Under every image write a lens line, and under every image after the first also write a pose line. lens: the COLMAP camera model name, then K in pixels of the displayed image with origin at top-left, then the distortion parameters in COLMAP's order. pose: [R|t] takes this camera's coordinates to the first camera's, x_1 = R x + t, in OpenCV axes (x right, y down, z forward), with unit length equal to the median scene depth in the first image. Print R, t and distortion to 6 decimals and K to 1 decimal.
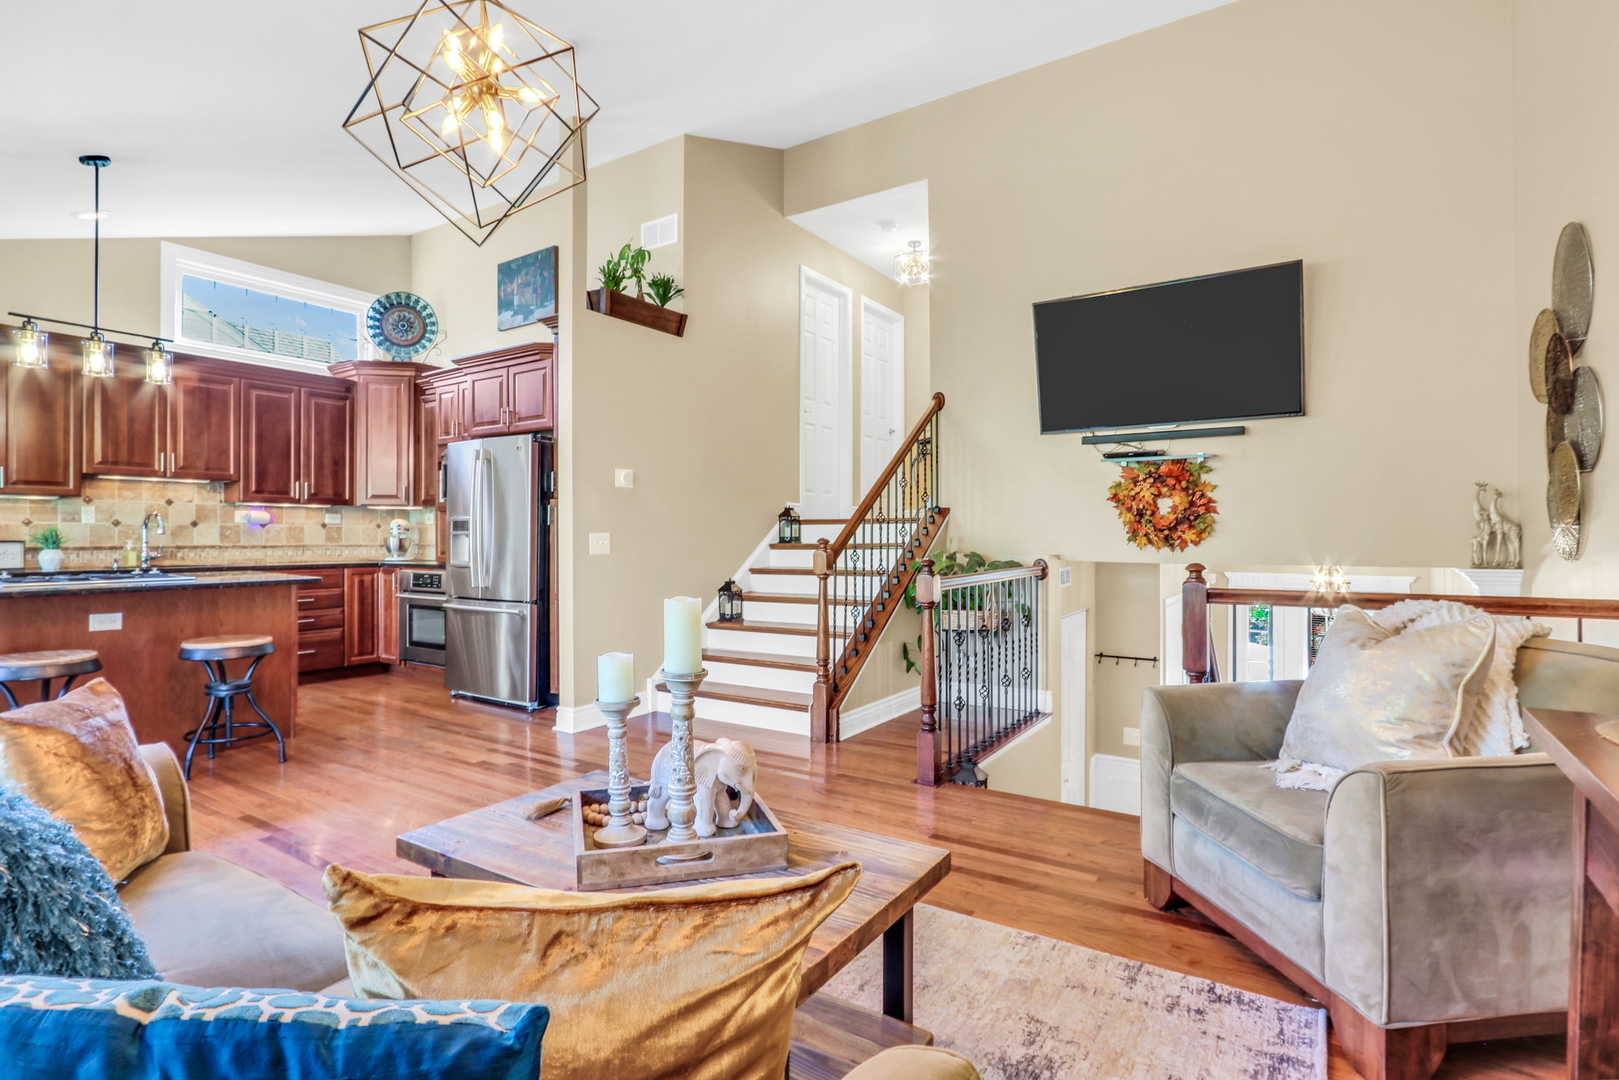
lens RADIAL K [[802.3, 0, 793.6], [0, 802.3, 537.8], [0, 0, 1]] dist [-0.021365, 0.000845]
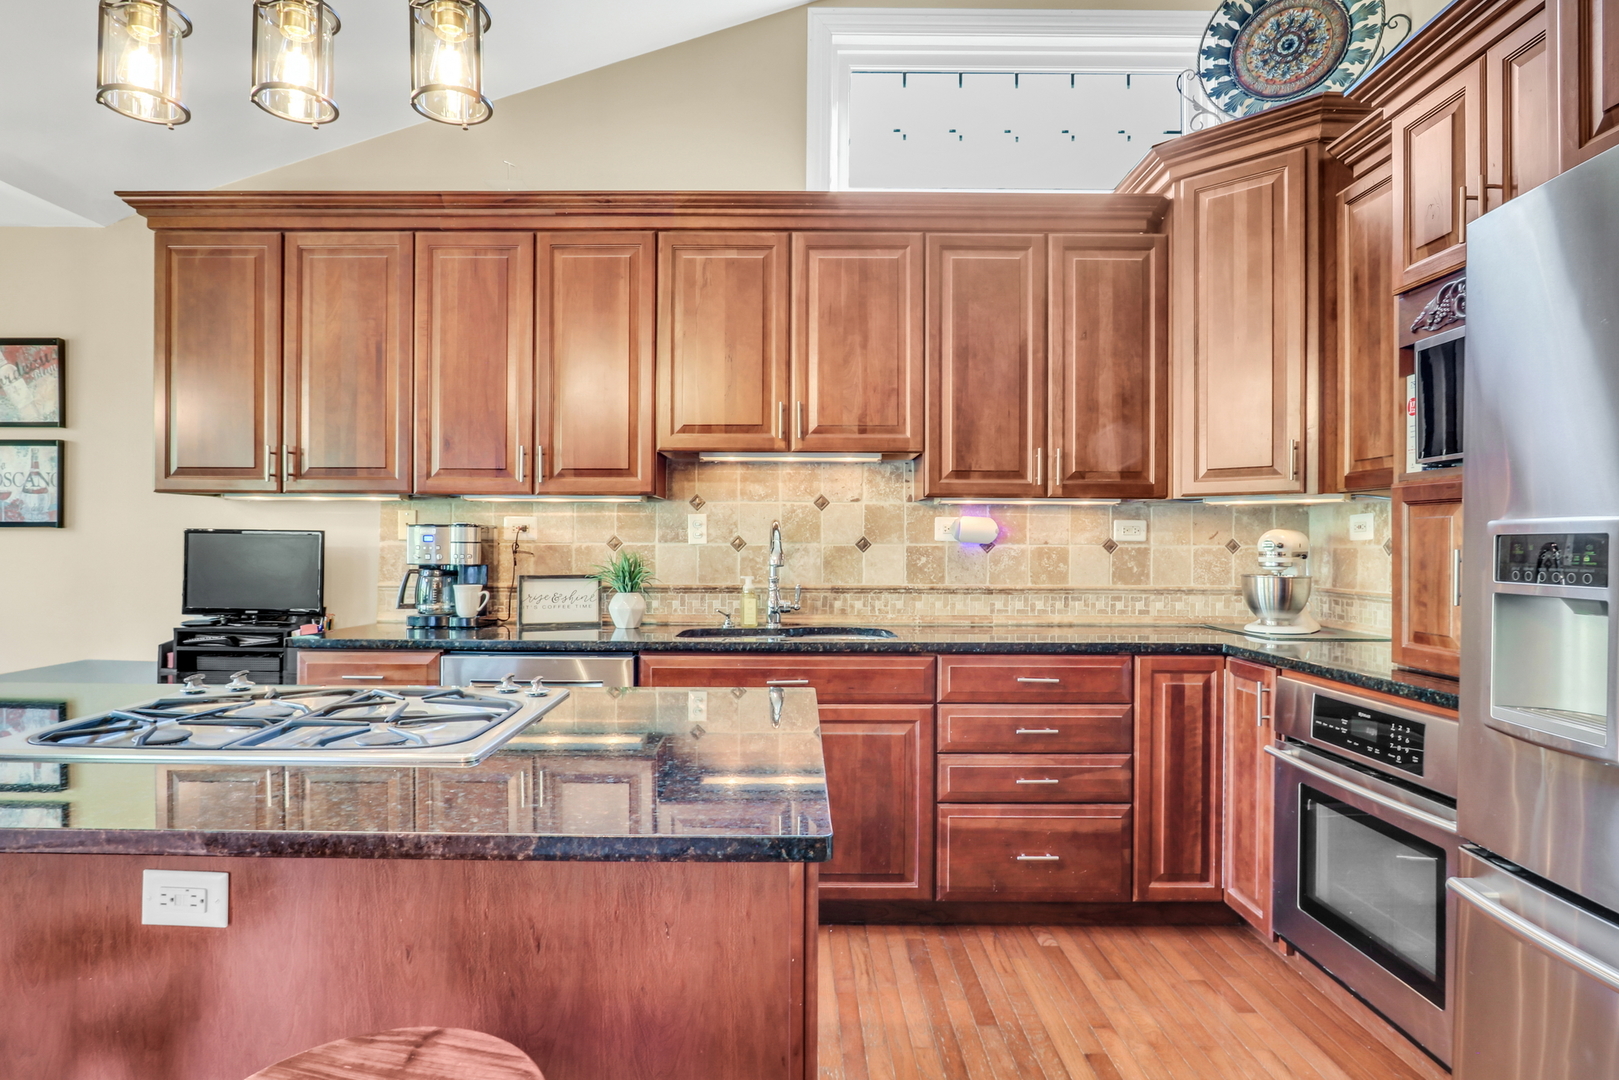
lens RADIAL K [[889.7, 0, 782.7], [0, 889.7, 541.1], [0, 0, 1]] dist [-0.031204, 0.016088]
pose [[0.549642, -0.002047, -0.835398, -0.303840], [-0.006369, 0.999958, -0.006640, -0.015129], [0.835376, 0.008970, 0.549606, 0.635975]]
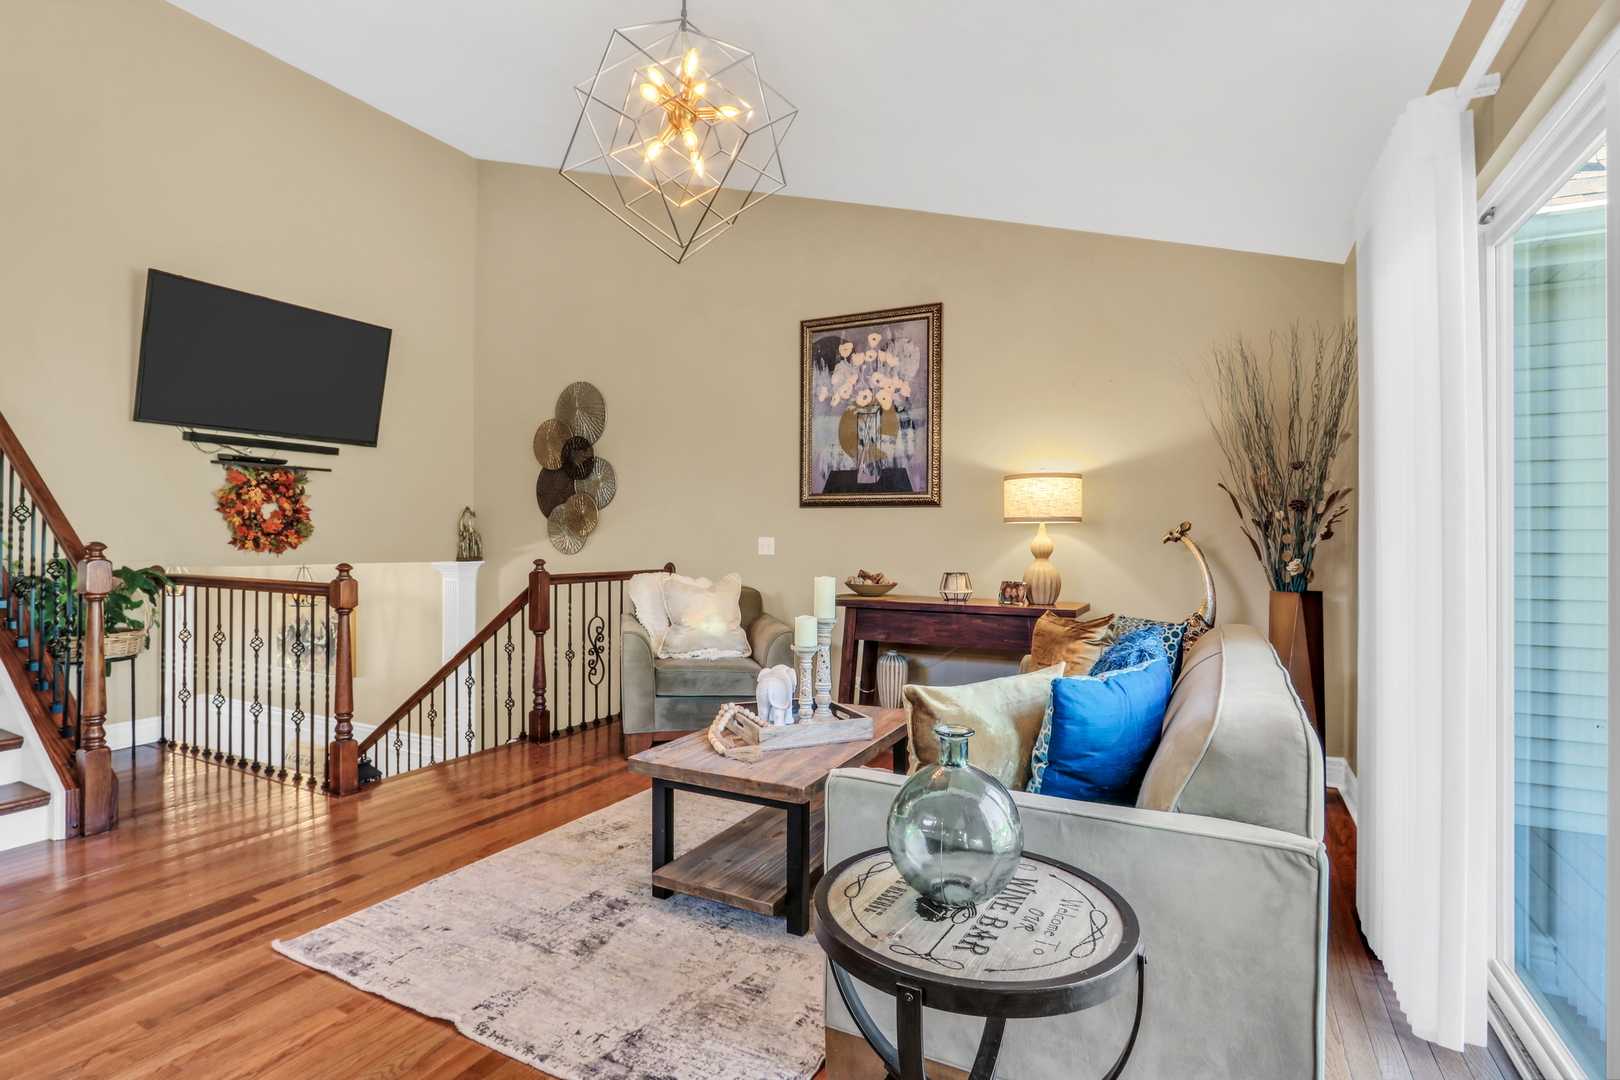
lens RADIAL K [[802.8, 0, 783.1], [0, 802.8, 538.0], [0, 0, 1]] dist [-0.021365, 0.000845]
pose [[-0.097479, 0.006306, 0.995218, -0.526076], [-0.001665, 0.999977, -0.006499, 0.000195], [-0.995236, -0.002291, -0.097466, 0.349906]]
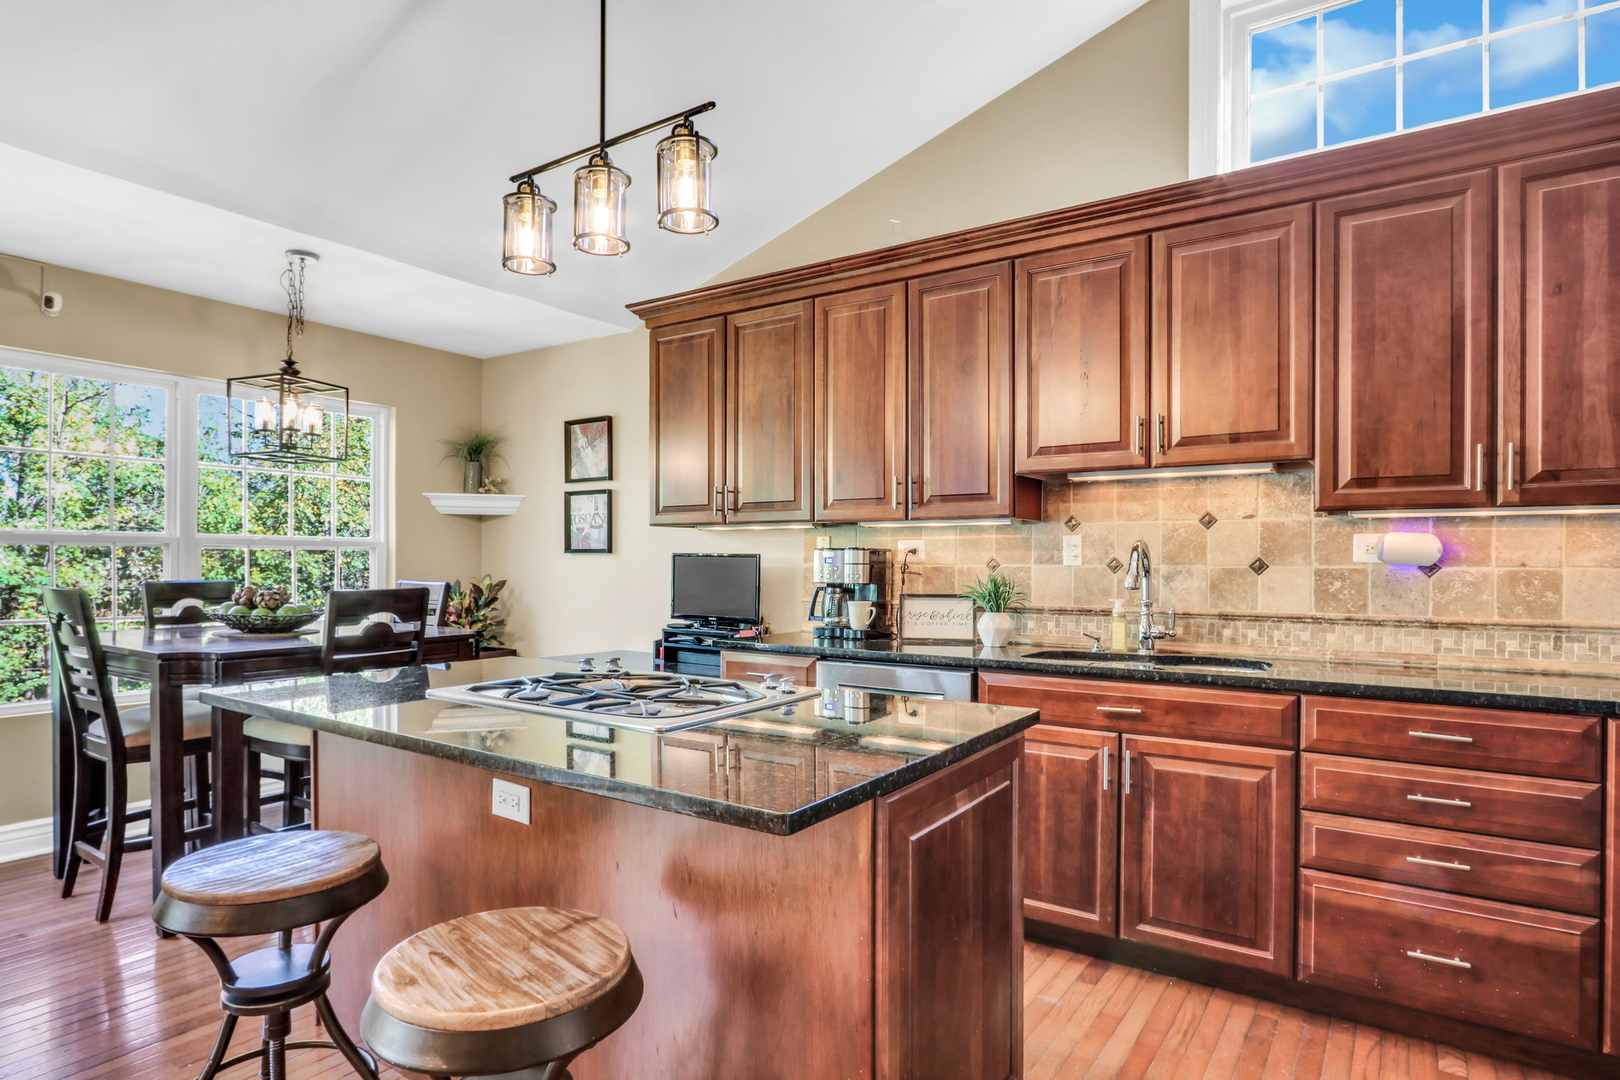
lens RADIAL K [[890.3, 0, 789.7], [0, 890.3, 565.4], [0, 0, 1]] dist [-0.031204, 0.016088]
pose [[-0.024186, 0.000231, -0.999707, -0.245338], [-0.009518, 0.999955, 0.000461, -0.015370], [0.999662, 0.009527, -0.024182, 0.737536]]
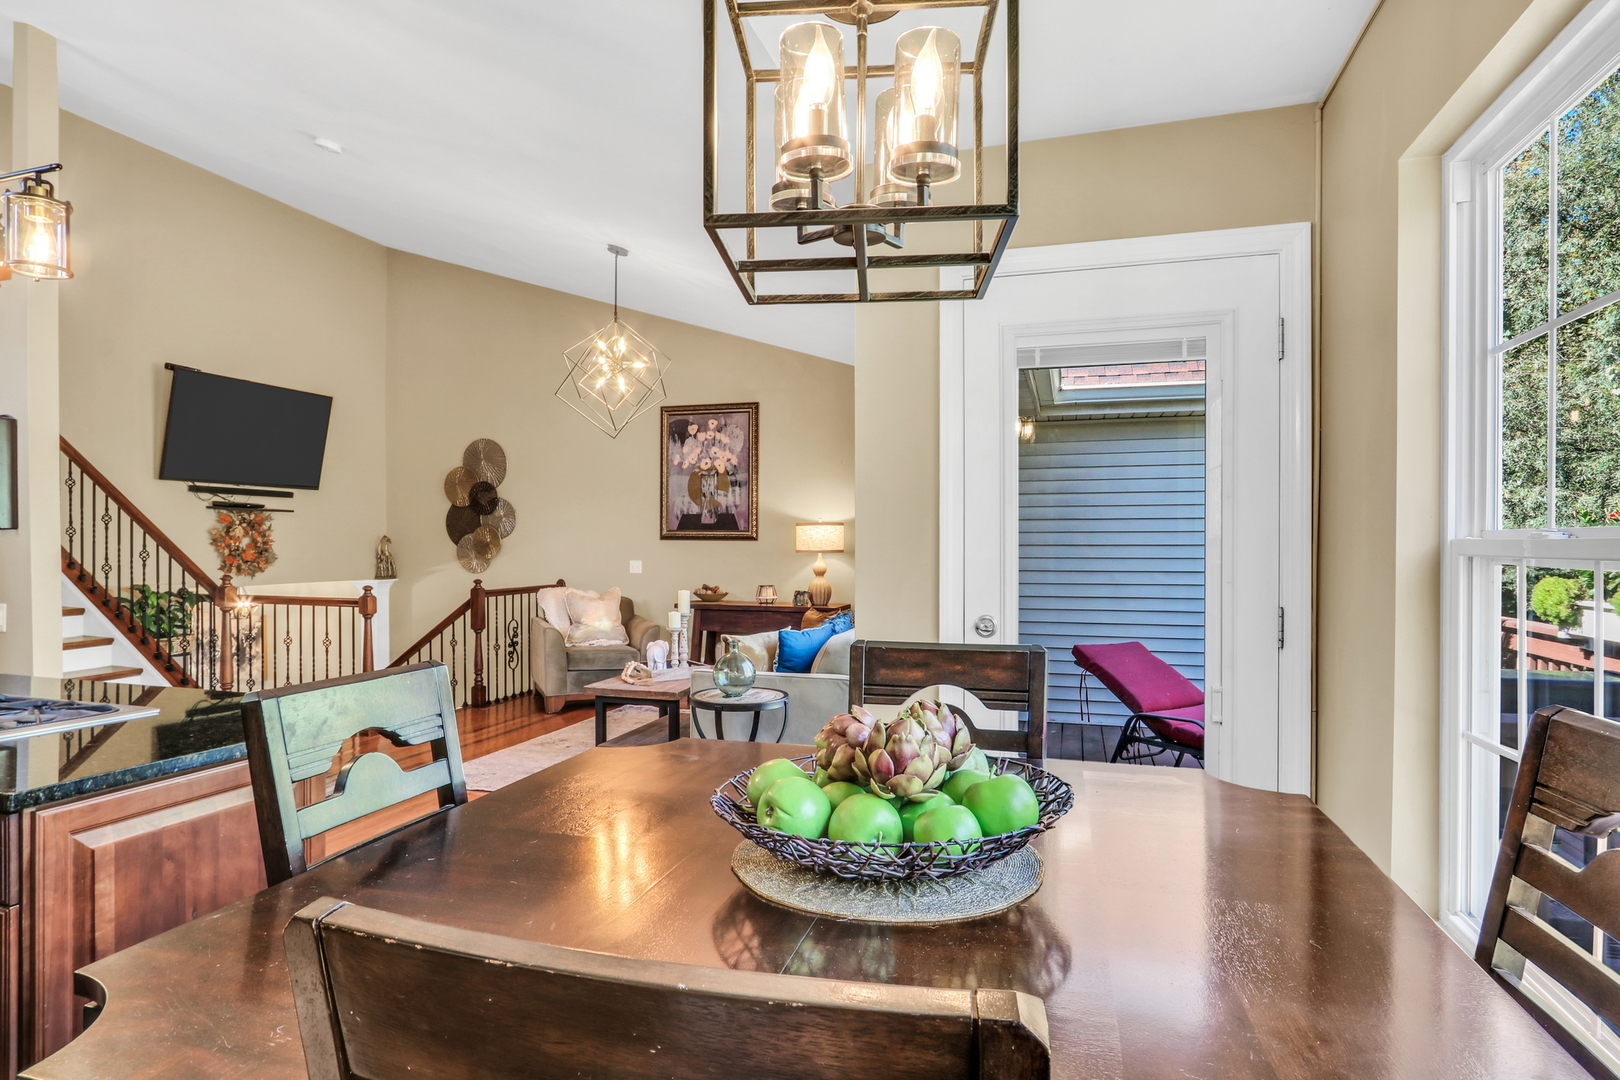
lens RADIAL K [[890.3, 0, 792.6], [0, 890.3, 553.1], [0, 0, 1]] dist [-0.031204, 0.016088]
pose [[-0.289939, -0.006982, 0.957020, -1.010758], [0.002638, 0.999964, 0.008094, -0.028073], [-0.957042, 0.004871, -0.289910, 0.445899]]
